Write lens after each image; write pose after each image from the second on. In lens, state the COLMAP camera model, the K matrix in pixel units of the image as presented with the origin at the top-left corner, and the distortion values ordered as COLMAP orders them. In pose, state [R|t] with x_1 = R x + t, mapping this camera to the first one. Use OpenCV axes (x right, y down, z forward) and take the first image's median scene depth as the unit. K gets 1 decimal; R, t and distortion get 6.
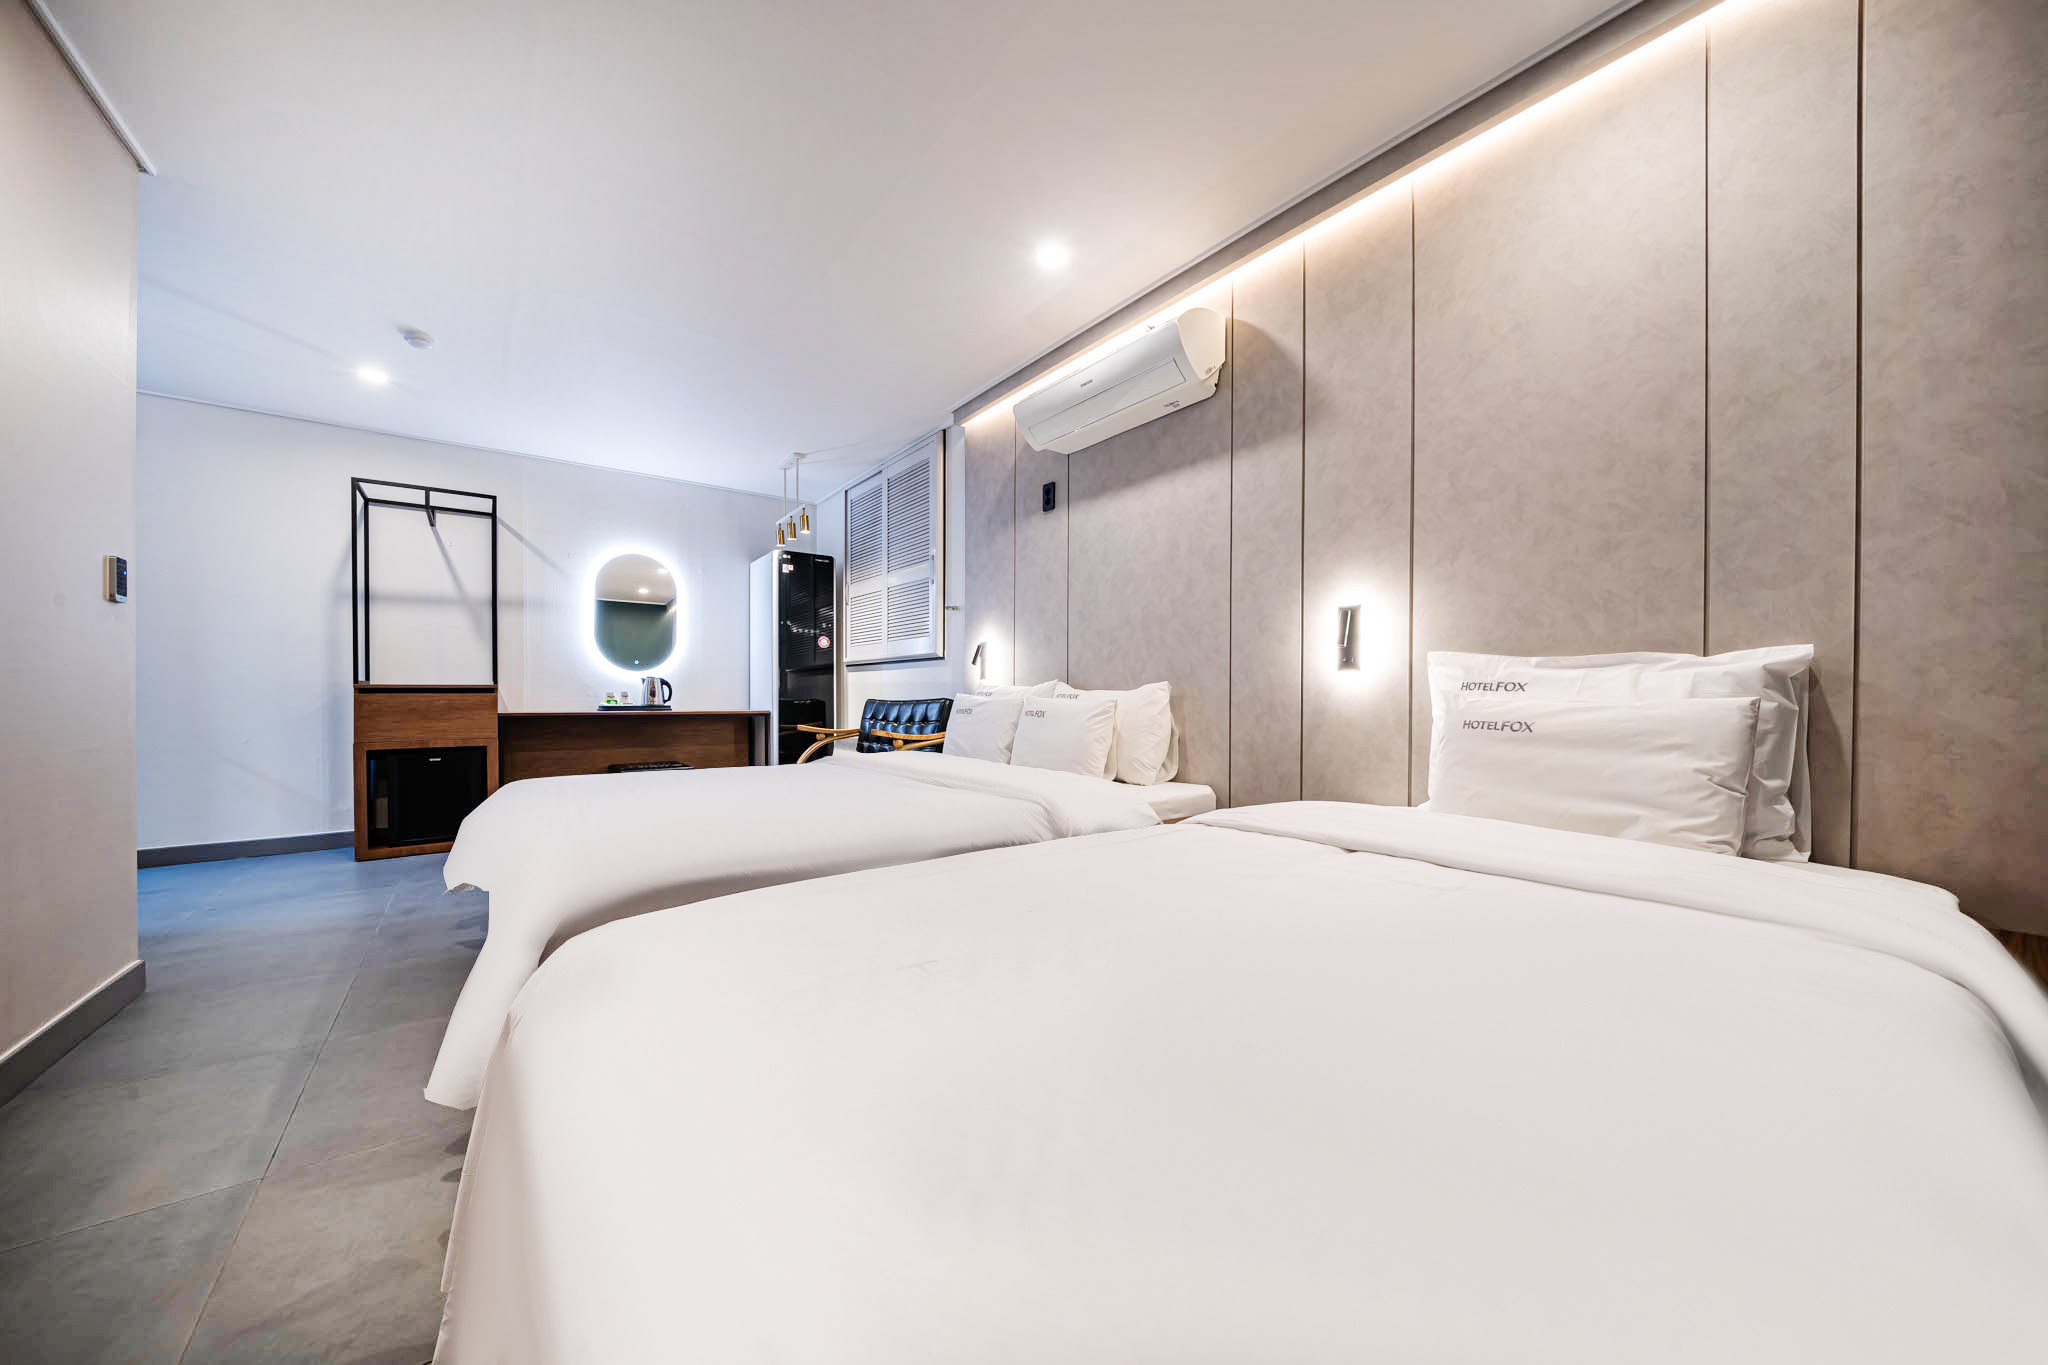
lens RADIAL K [[695.1, 0, 1023.0], [0, 695.1, 707.9], [0, 0, 1]] dist [-0.014192, 0.000078]
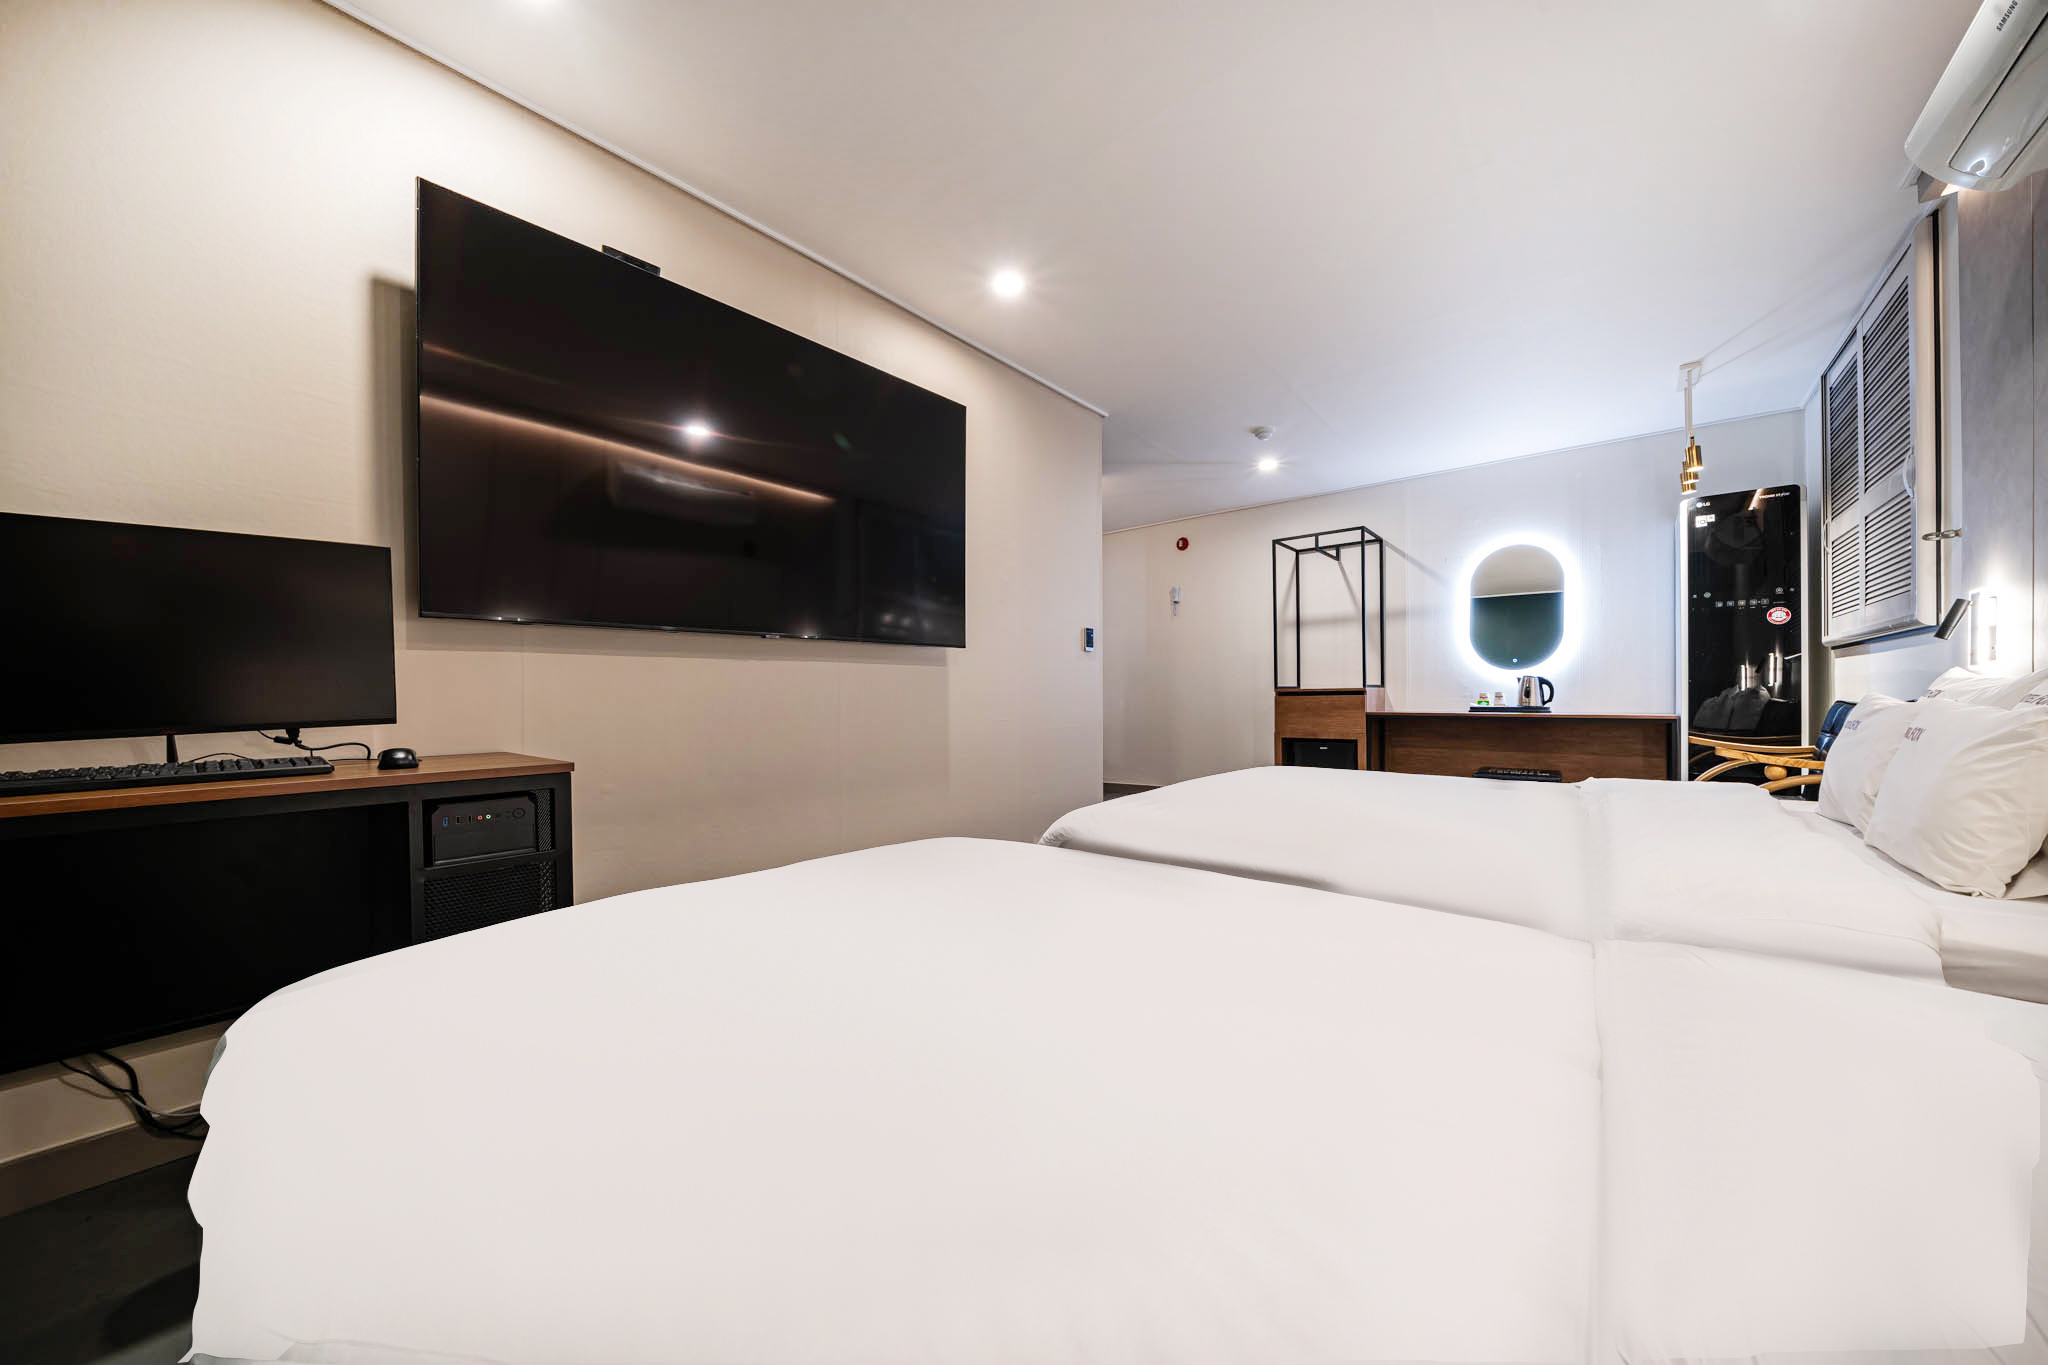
lens RADIAL K [[695.1, 0, 1023.0], [0, 695.1, 707.9], [0, 0, 1]] dist [-0.014192, 0.000078]
pose [[0.214123, 0.013043, -0.976720, 0.254721], [-0.011083, 0.999879, 0.010923, -0.005787], [0.976744, 0.008486, 0.214242, 0.181623]]
